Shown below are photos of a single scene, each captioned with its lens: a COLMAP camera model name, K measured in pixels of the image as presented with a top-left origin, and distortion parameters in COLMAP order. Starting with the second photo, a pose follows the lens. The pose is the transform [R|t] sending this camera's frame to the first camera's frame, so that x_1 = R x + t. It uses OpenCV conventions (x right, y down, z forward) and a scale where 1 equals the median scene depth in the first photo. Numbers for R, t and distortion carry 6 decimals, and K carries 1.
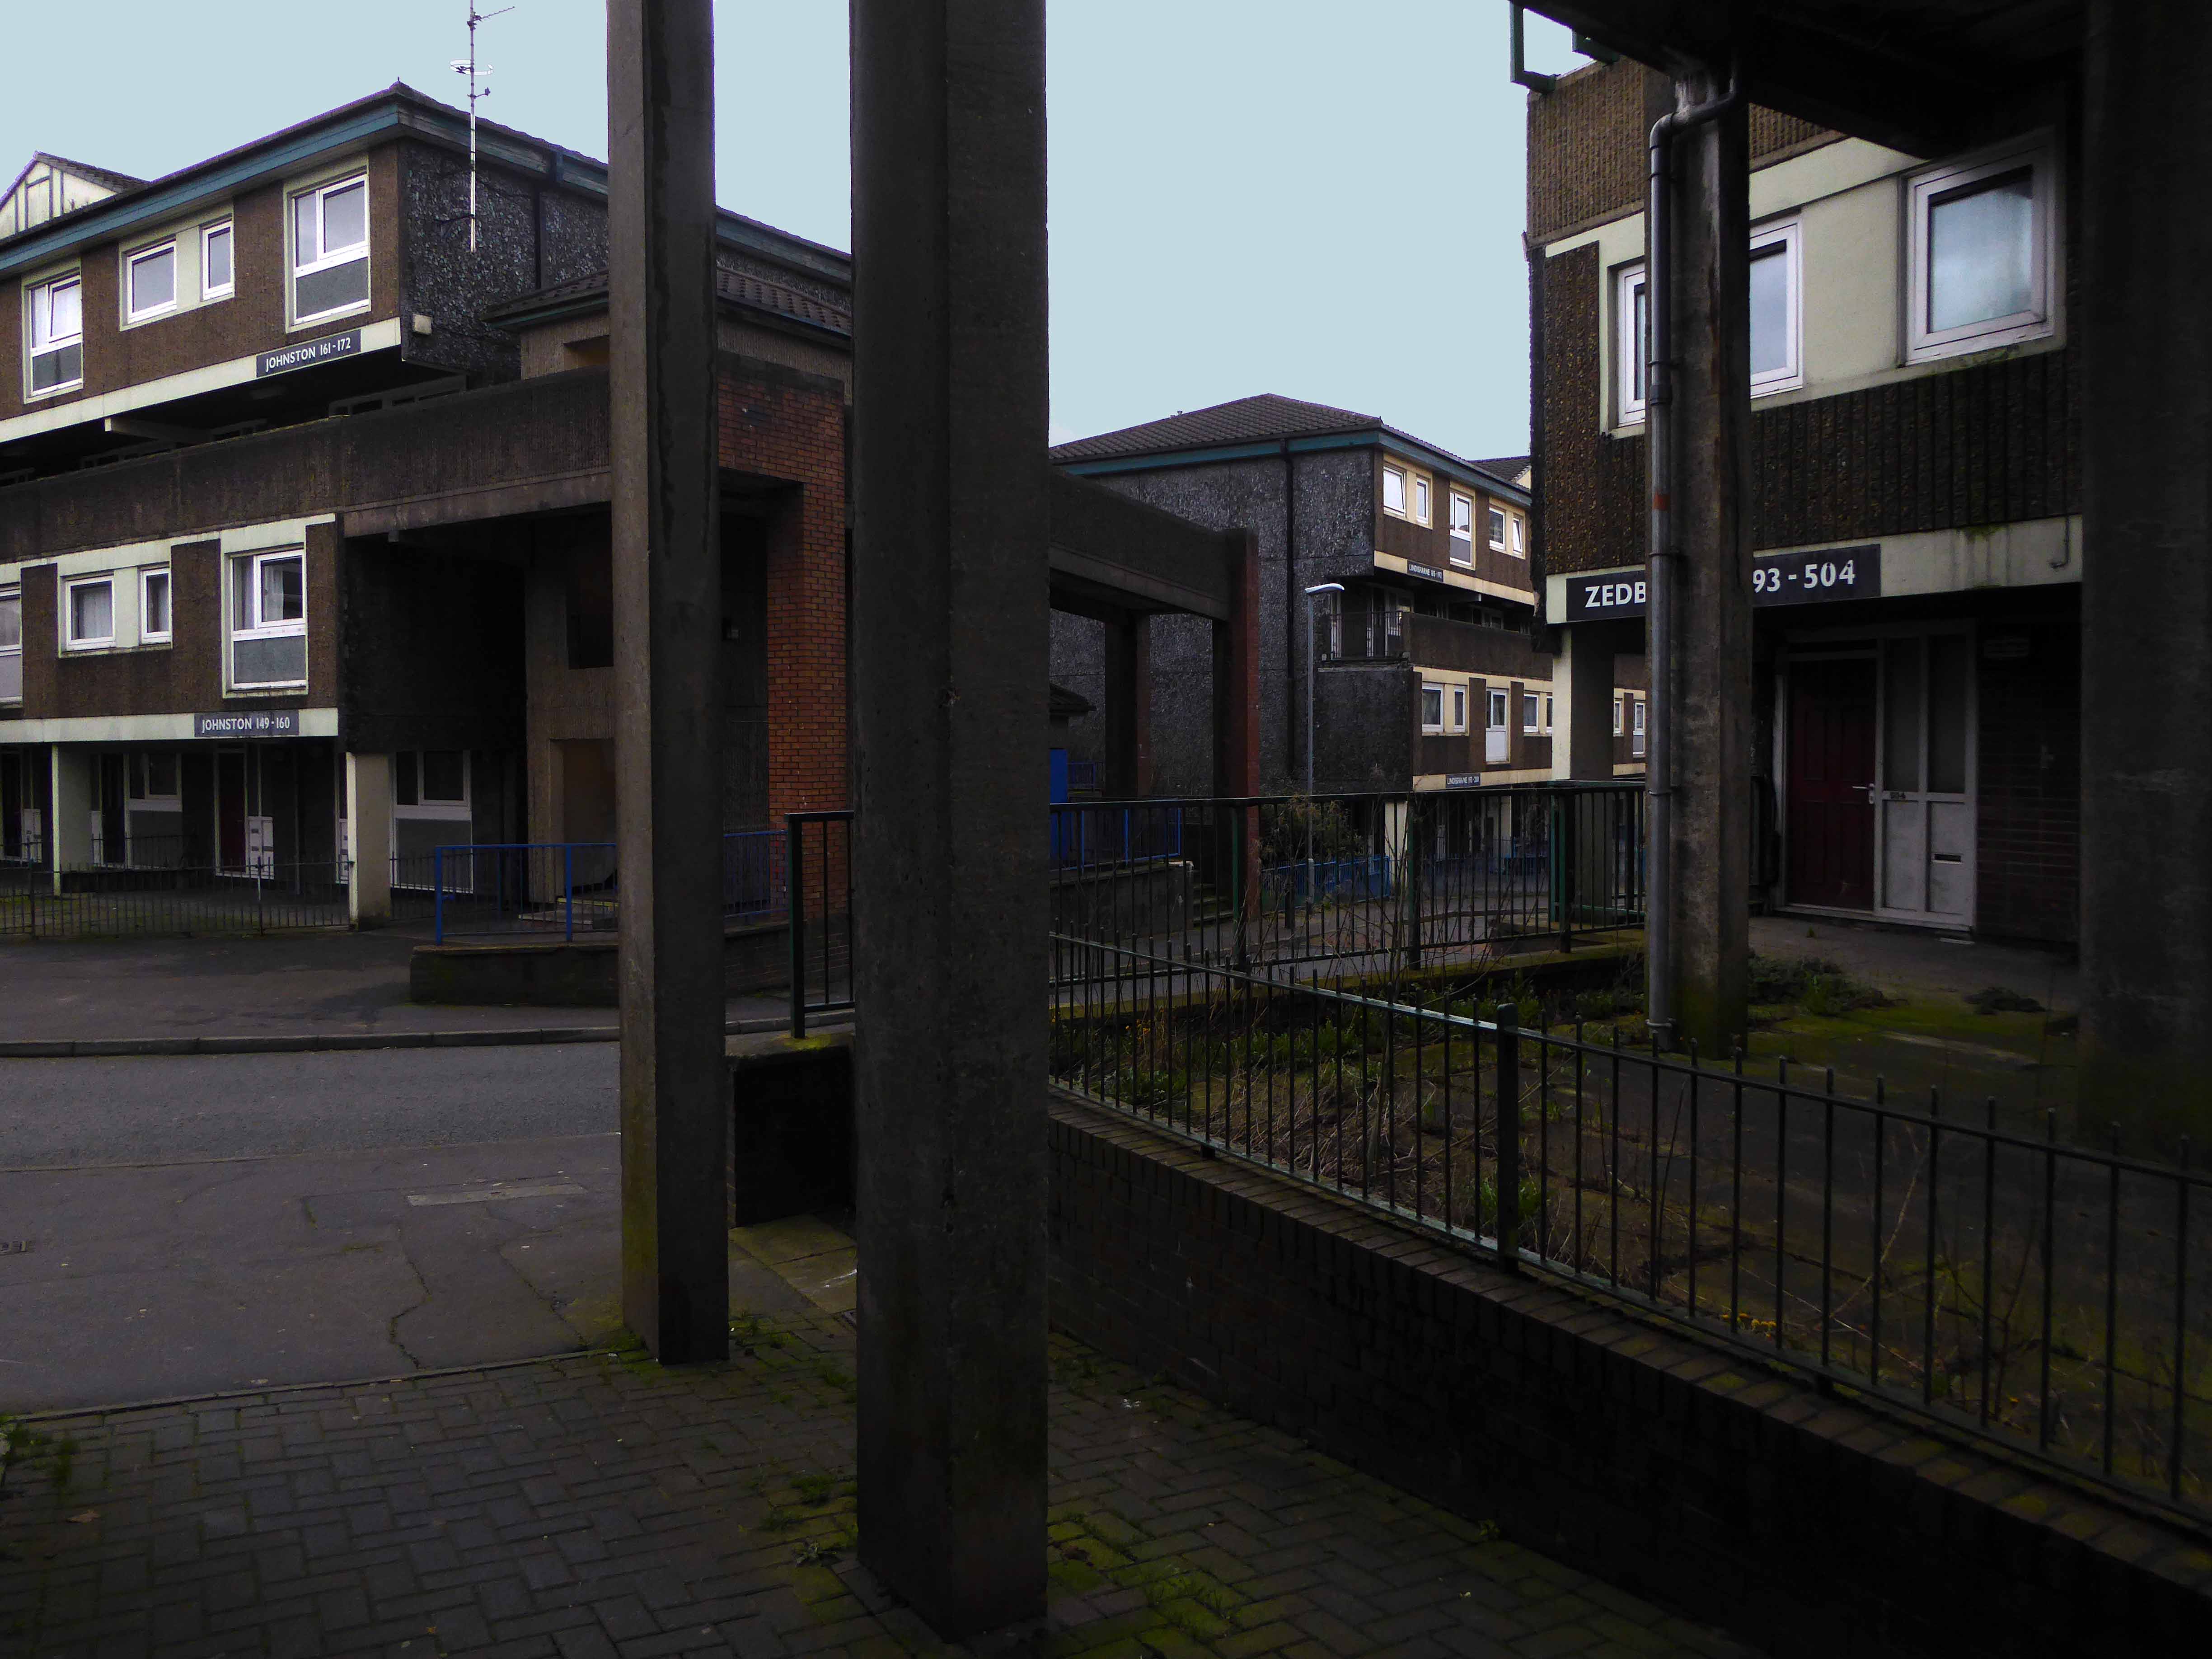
lens RADIAL K [[1559.7, 0, 1106.7], [0, 1559.7, 769.0], [0, 0, 1]] dist [-0.083385, 0.049393]
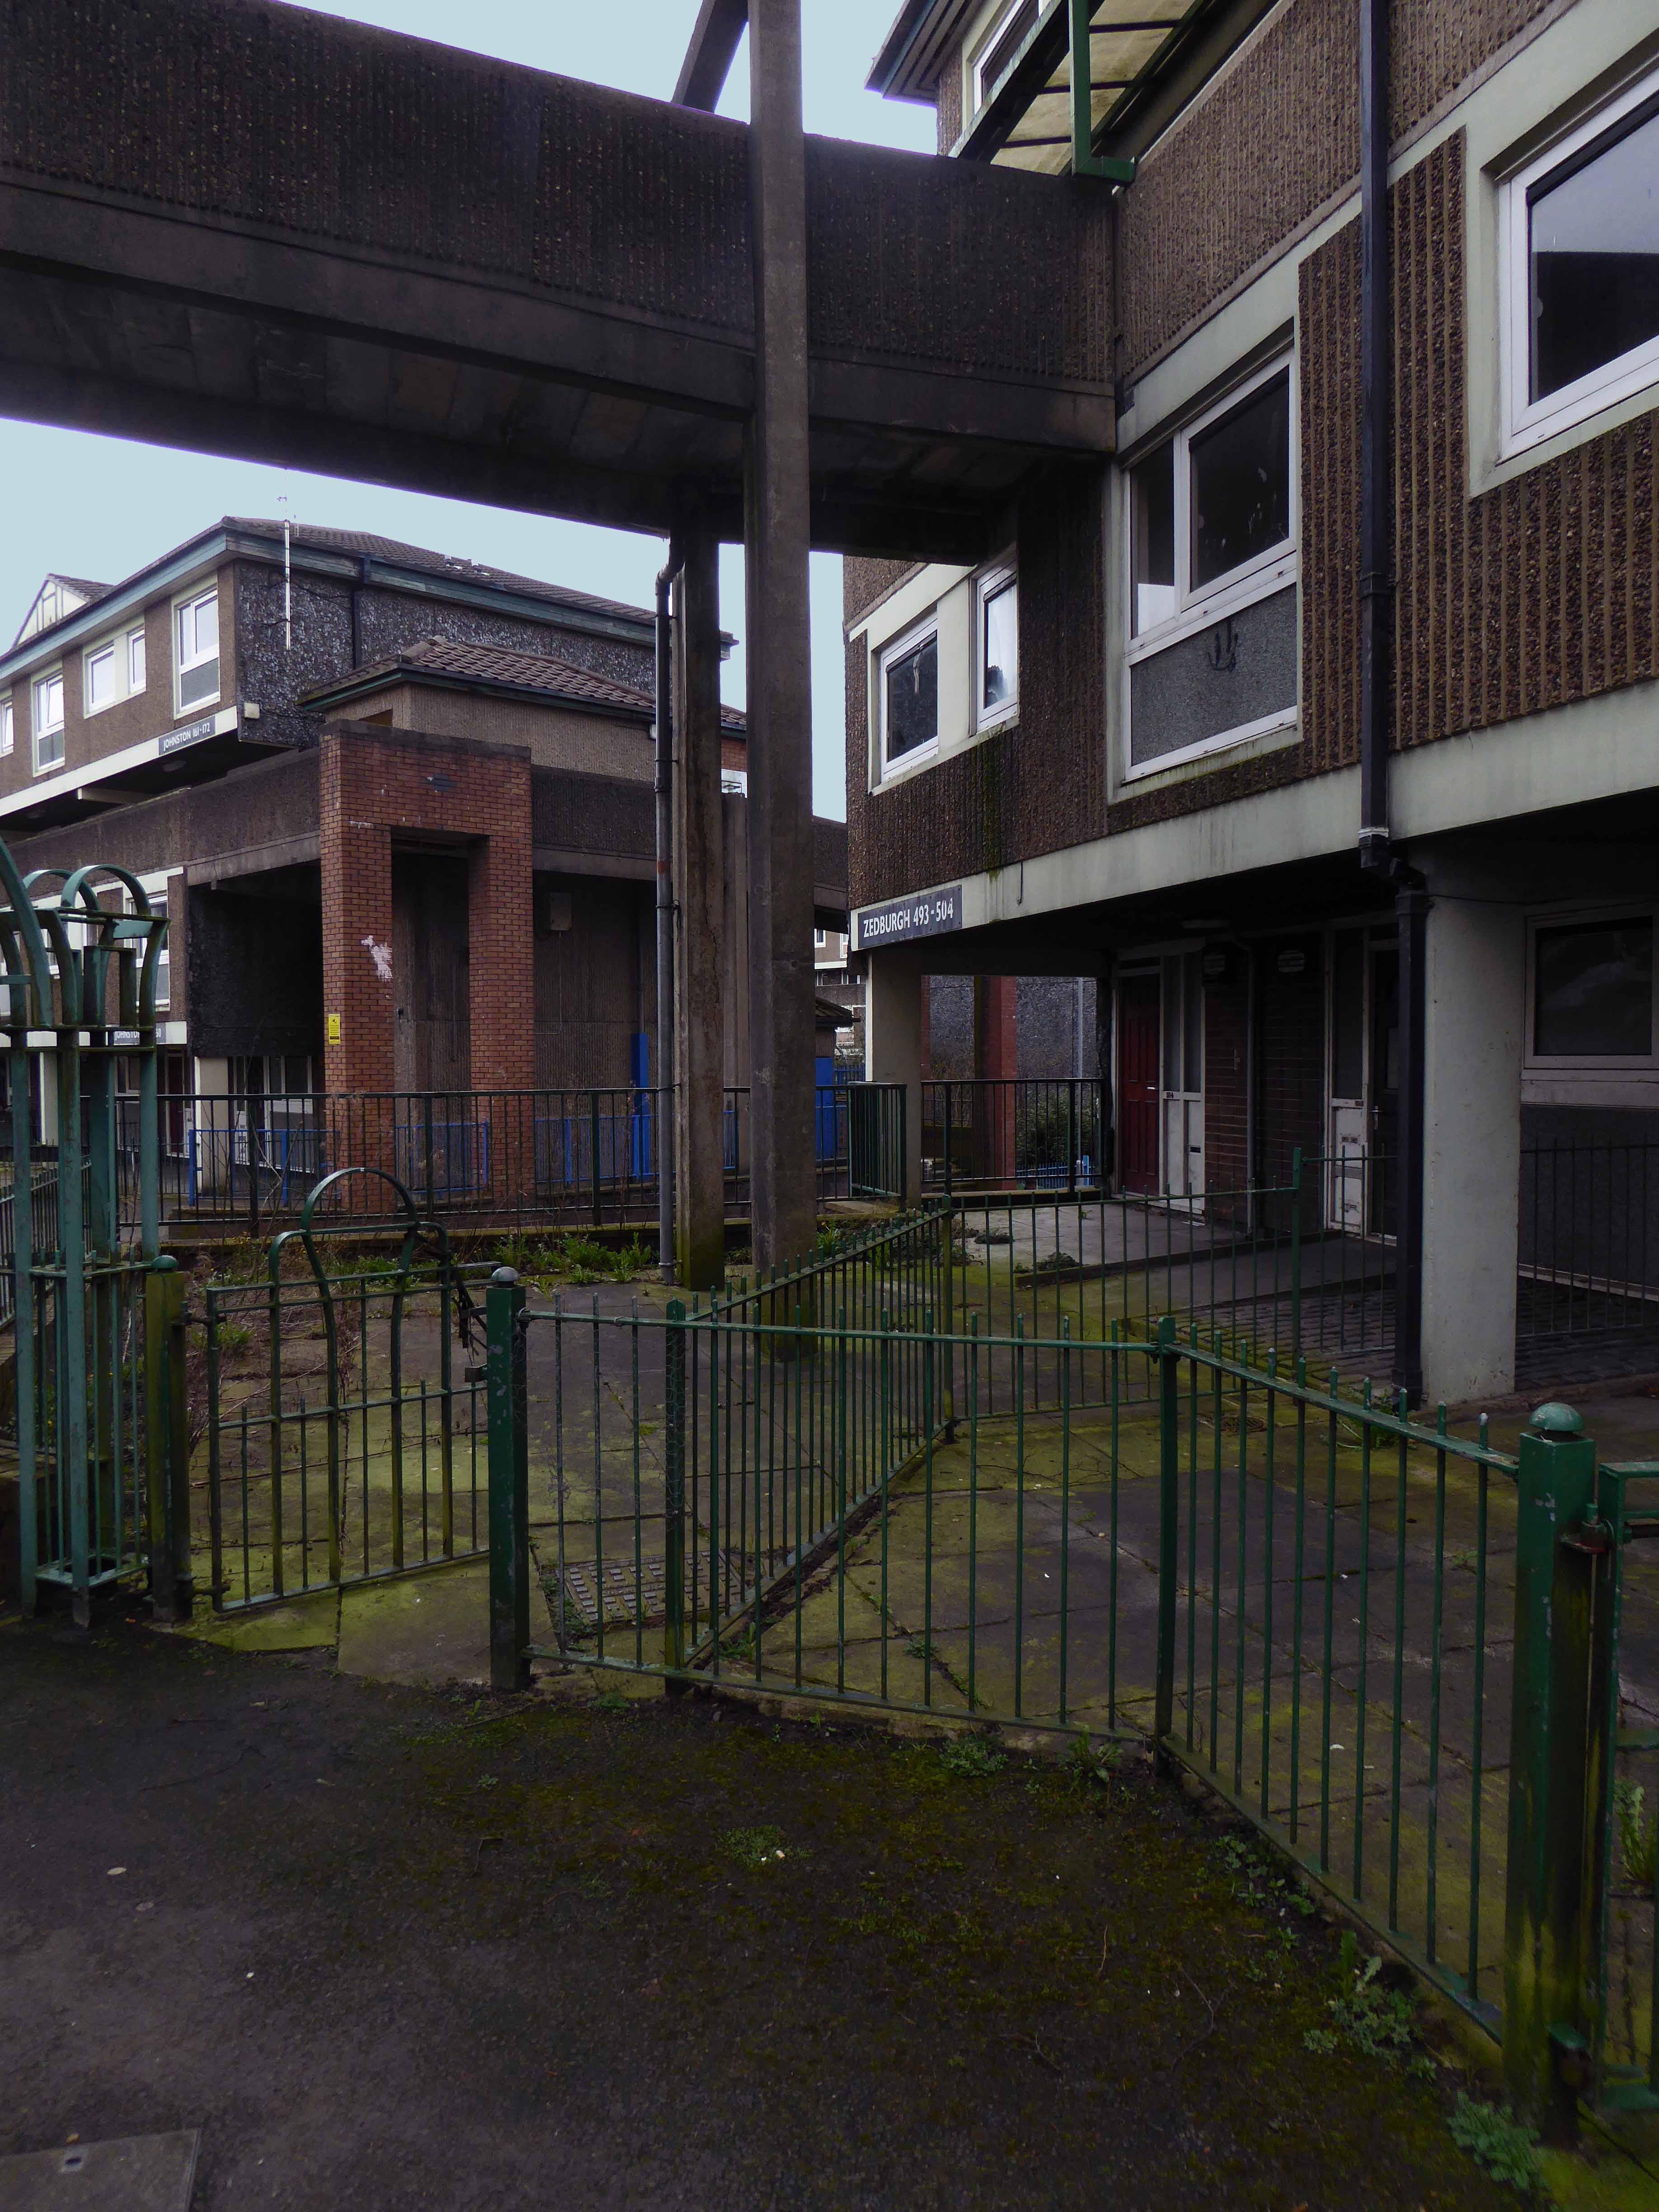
lens RADIAL K [[1592.7, 0, 829.5], [0, 1592.7, 1106.0], [0, 0, 1]] dist [-0.027945, -0.005164]
pose [[0.964606, 0.010275, -0.263494, 0.327572], [-0.005677, 0.999818, 0.018207, 0.003149], [0.263633, -0.016067, 0.964489, -0.113110]]
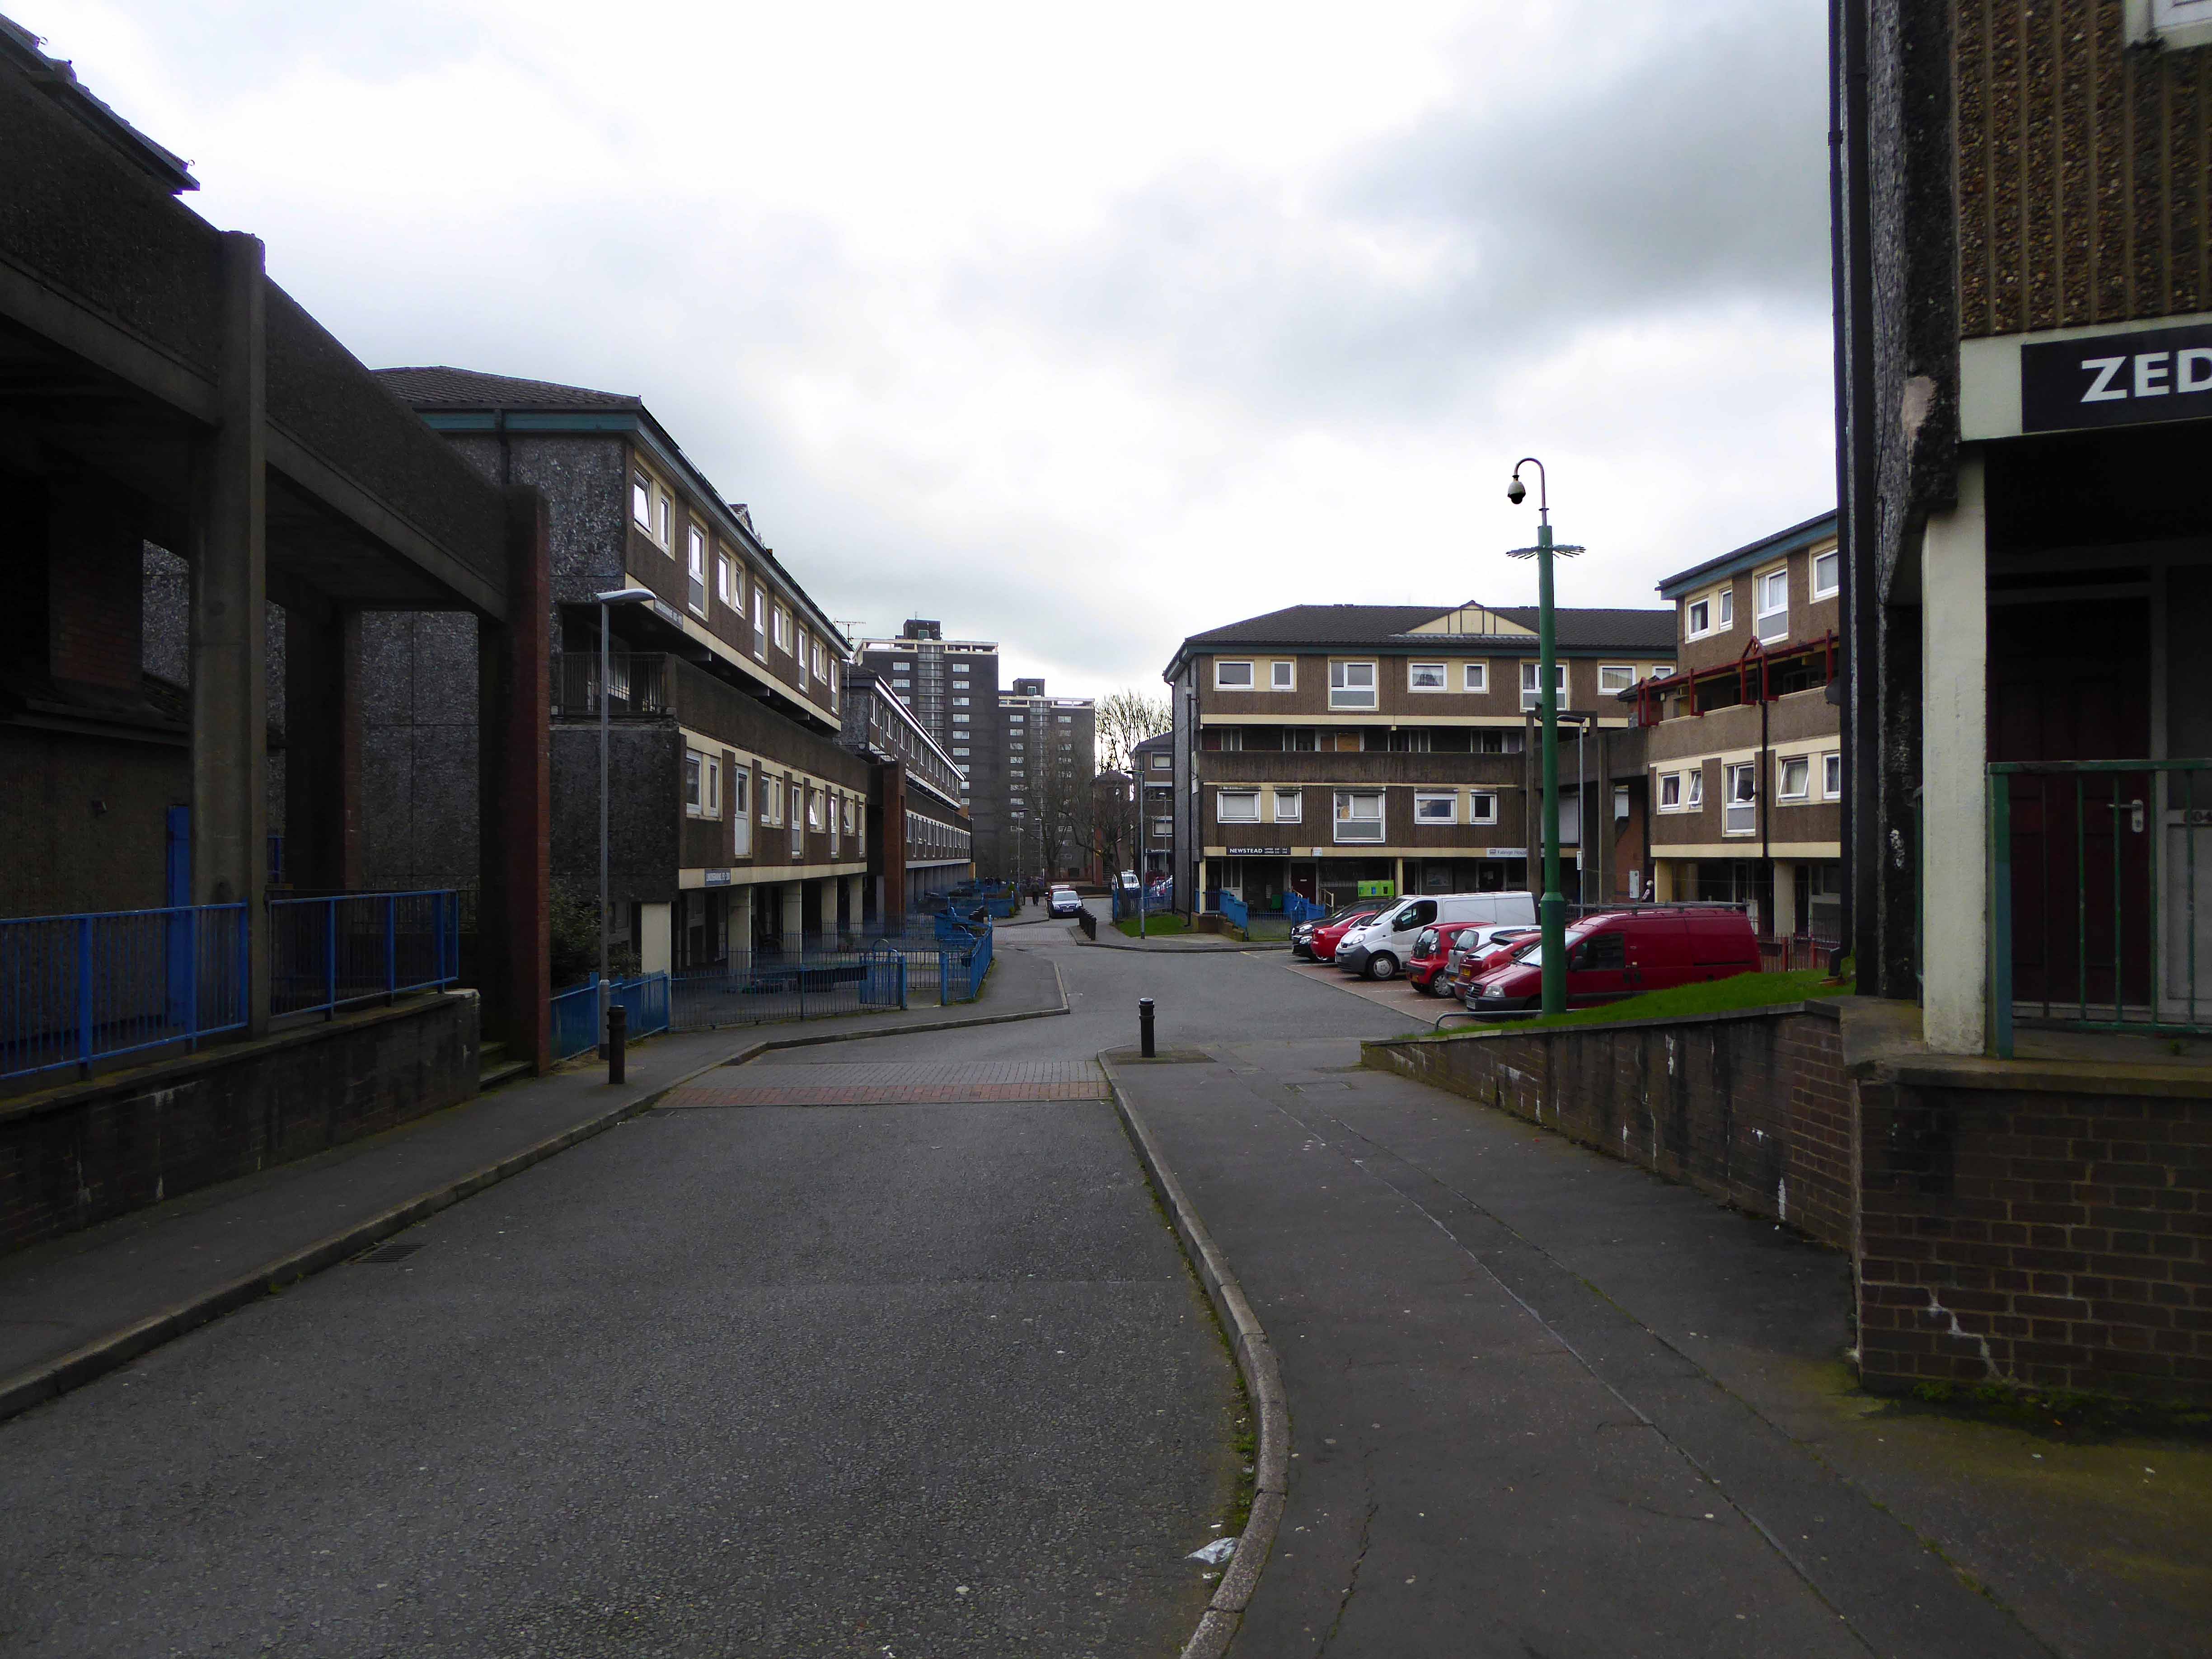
lens RADIAL K [[1592.7, 0, 1106.0], [0, 1592.7, 829.5], [0, 0, 1]] dist [-0.027945, -0.005164]
pose [[0.830361, 0.011014, 0.557117, -0.112100], [0.008787, 0.999421, -0.032855, 0.021956], [-0.557156, 0.032177, 0.829784, 0.404800]]
